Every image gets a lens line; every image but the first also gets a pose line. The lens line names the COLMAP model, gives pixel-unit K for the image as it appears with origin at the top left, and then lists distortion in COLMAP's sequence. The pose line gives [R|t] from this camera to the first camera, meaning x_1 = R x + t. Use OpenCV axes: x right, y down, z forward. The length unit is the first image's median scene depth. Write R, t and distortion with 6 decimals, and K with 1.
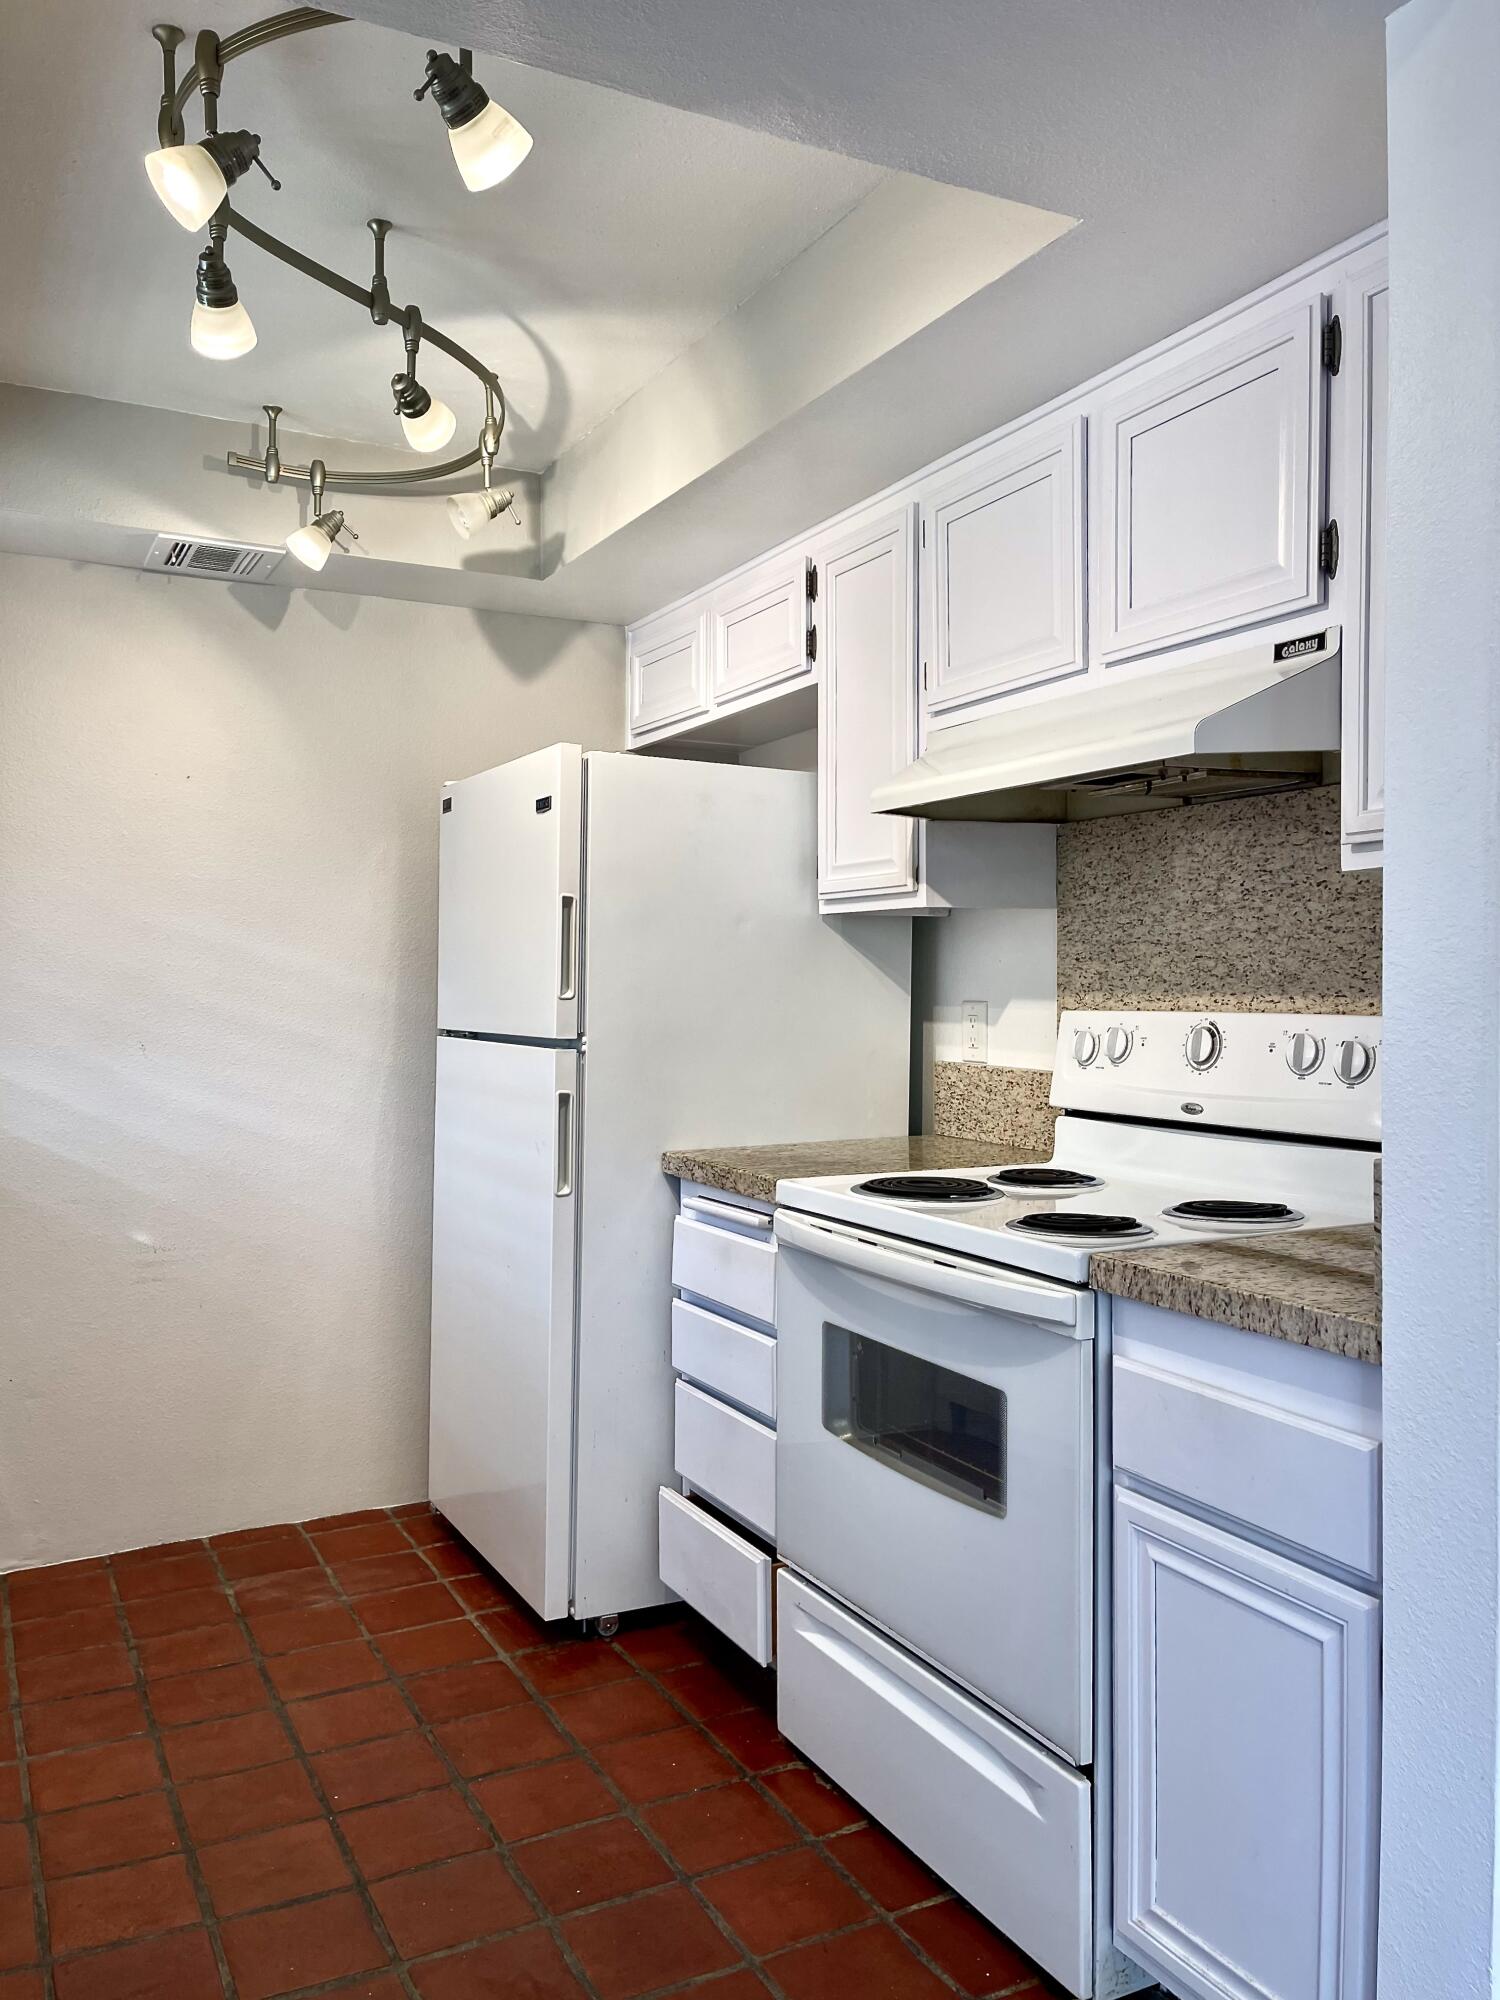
lens RADIAL K [[1553.6, 0, 732.4], [0, 1553.6, 1012.5], [0, 0, 1]] dist [0.076101, -0.114771]
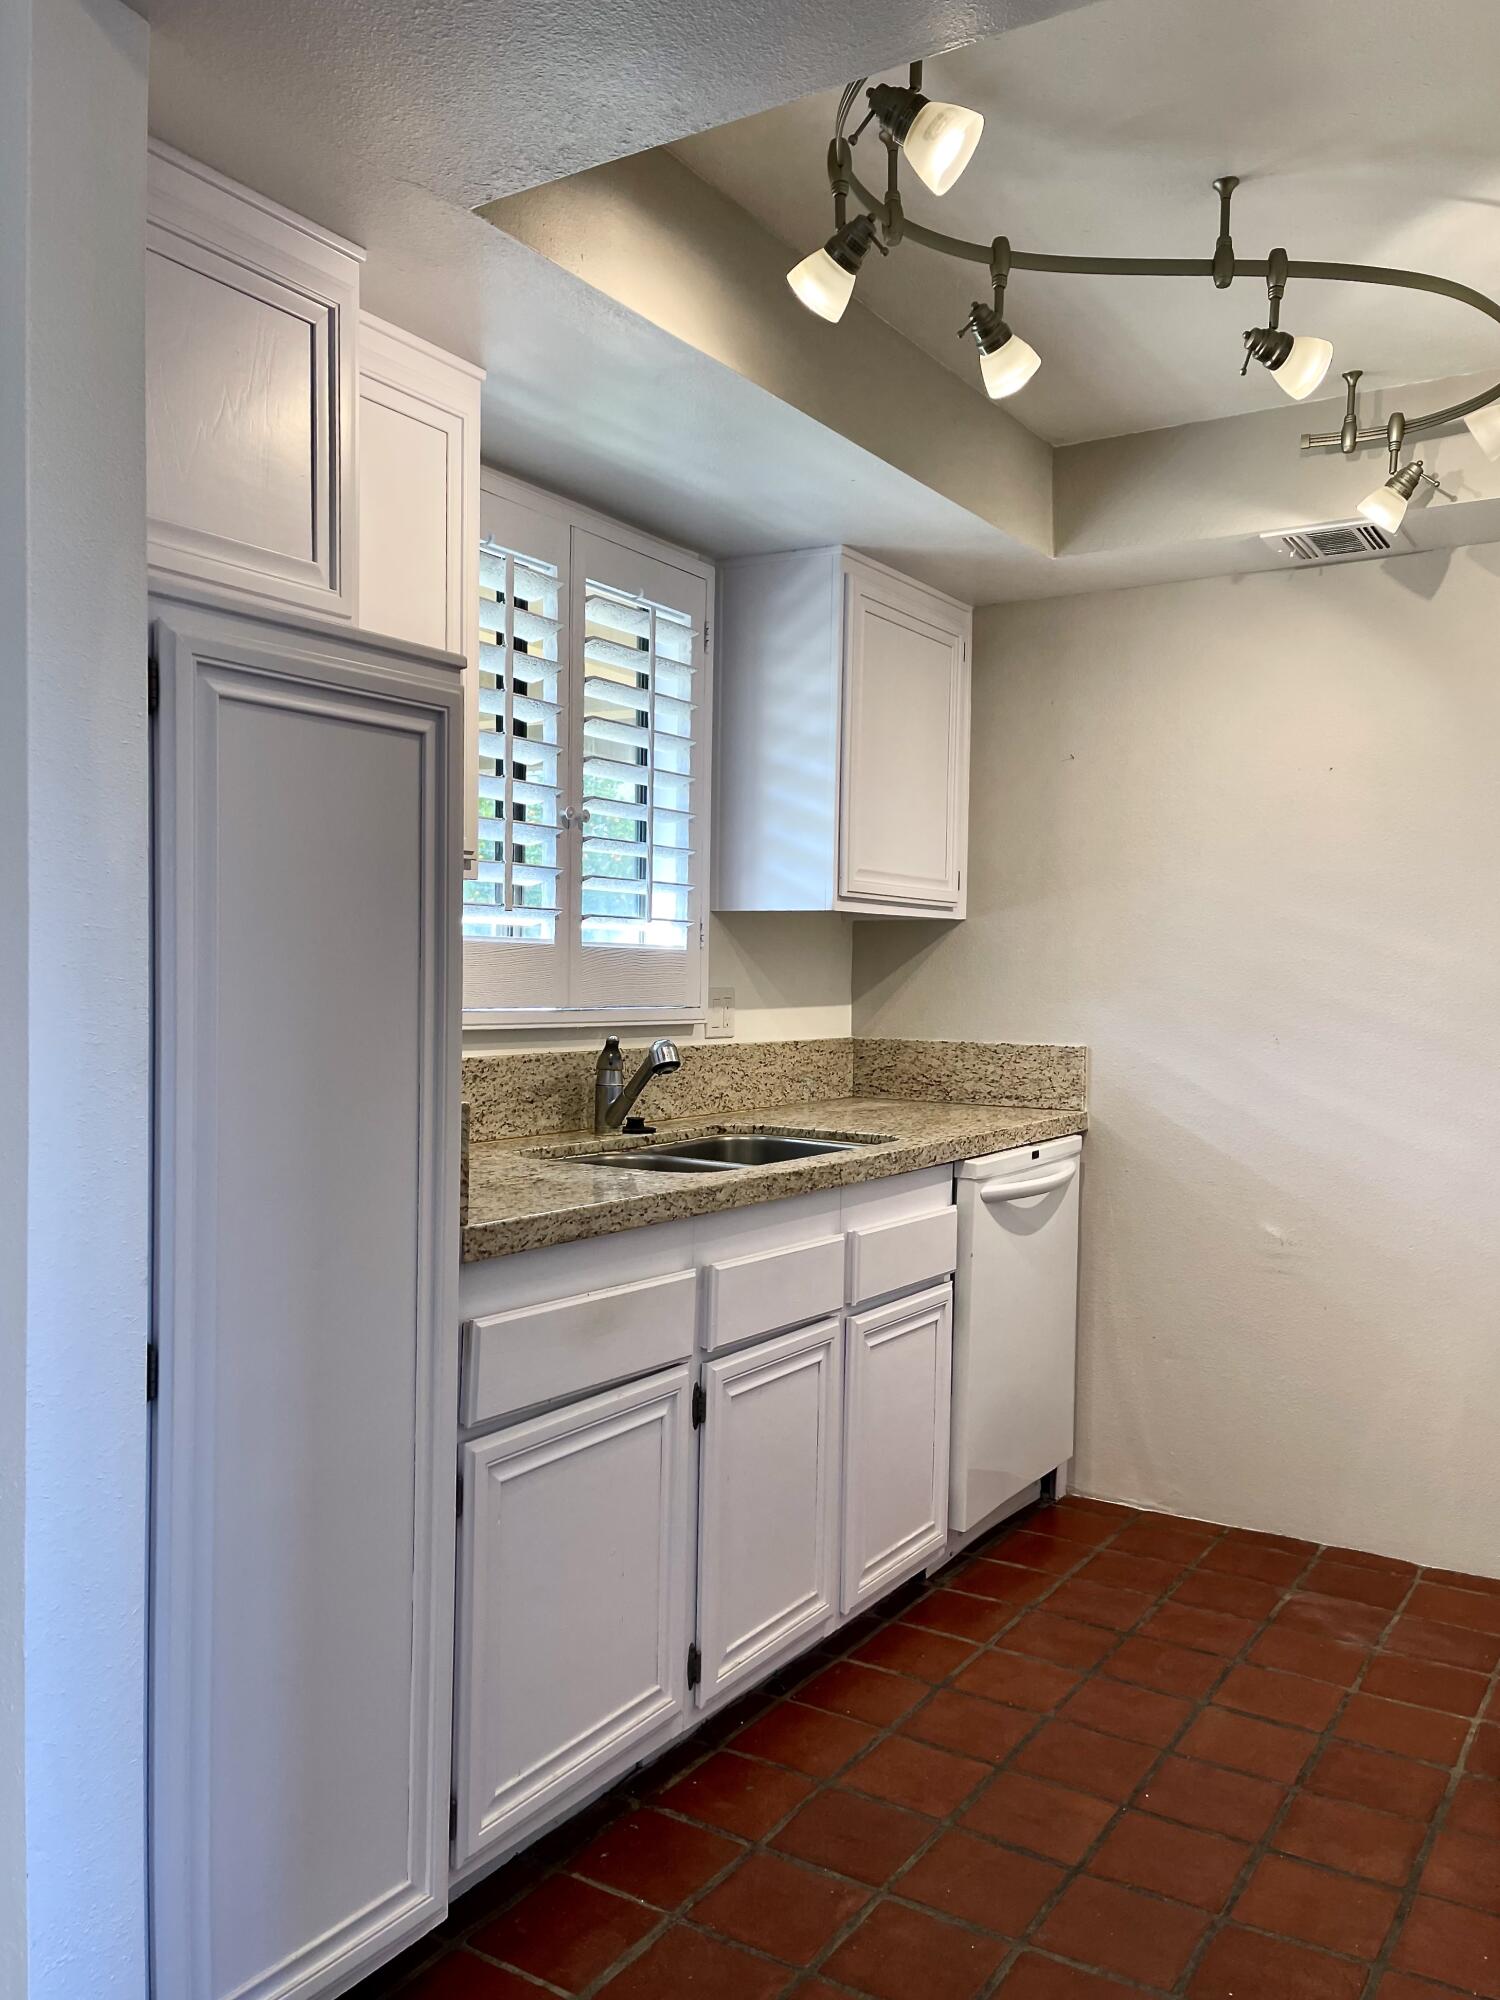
lens RADIAL K [[1553.6, 0, 732.4], [0, 1553.6, 1012.5], [0, 0, 1]] dist [0.076101, -0.114771]
pose [[0.481558, 0.032940, -0.875795, 0.372198], [-0.032877, 0.999269, 0.019507, -0.005007], [0.875797, 0.019400, 0.482289, 0.220158]]
